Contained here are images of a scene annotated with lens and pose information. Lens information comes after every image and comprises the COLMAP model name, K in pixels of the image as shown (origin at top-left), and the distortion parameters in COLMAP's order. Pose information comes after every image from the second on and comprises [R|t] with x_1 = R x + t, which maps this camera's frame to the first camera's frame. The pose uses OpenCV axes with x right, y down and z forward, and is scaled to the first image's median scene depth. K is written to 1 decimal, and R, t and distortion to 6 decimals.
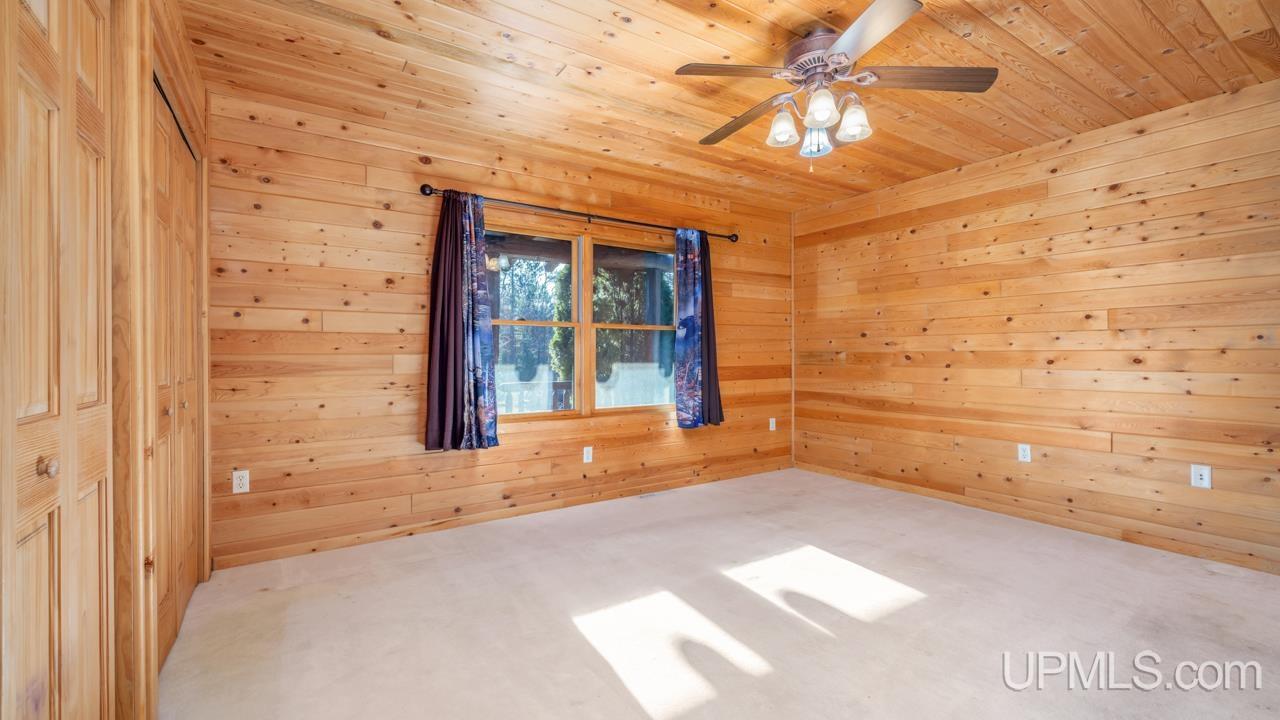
lens RADIAL K [[530.8, 0, 638.1], [0, 530.8, 356.2], [0, 0, 1]] dist [-0.000249, -0.000248]
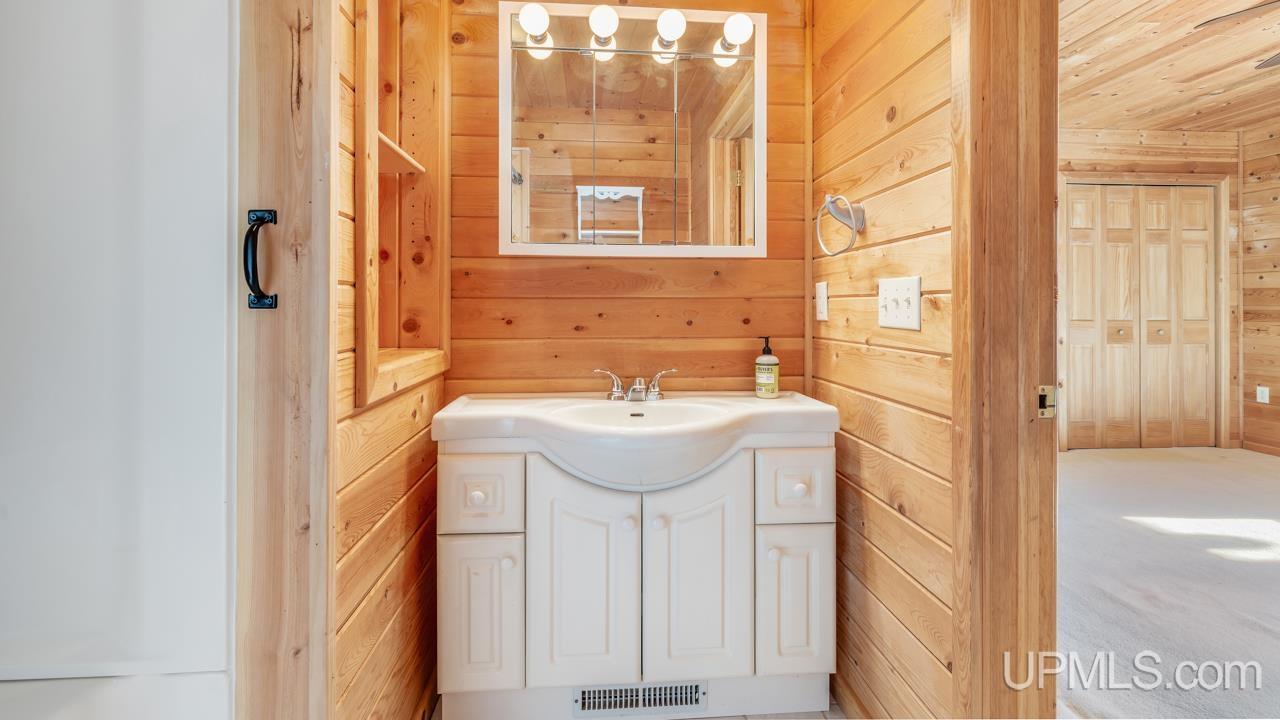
lens RADIAL K [[530.8, 0, 623.5], [0, 530.8, 306.2], [0, 0, 1]] dist [-0.000249, -0.000248]
pose [[-0.494763, 0.000530, -0.869028, 1.197658], [-0.000334, 1.000000, 0.000800, -0.001755], [0.869028, 0.000687, -0.494762, 0.188104]]
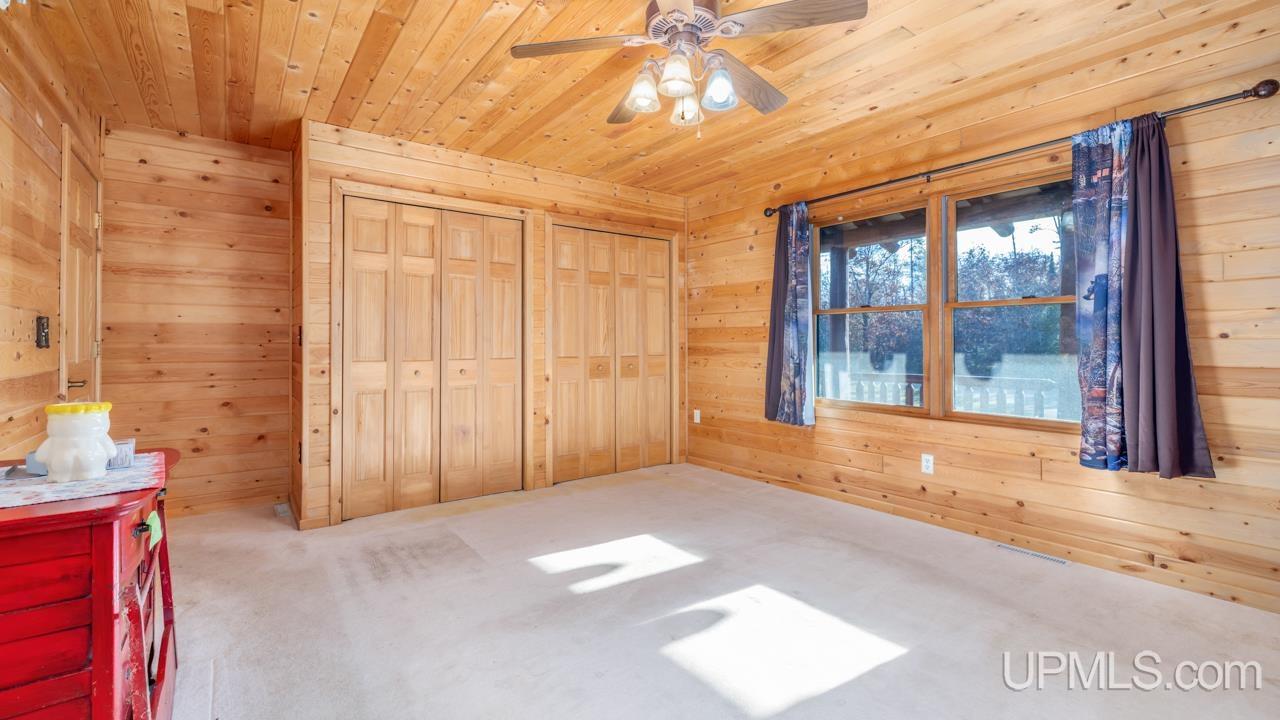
lens RADIAL K [[553.1, 0, 625.1], [0, 553.1, 338.1], [0, 0, 1]] dist [-0.002773, 0.002878]
pose [[0.045417, -0.005092, -0.998955, 0.922016], [0.003258, 0.999982, -0.004949, -0.008375], [0.998963, -0.003030, 0.045433, 0.612708]]
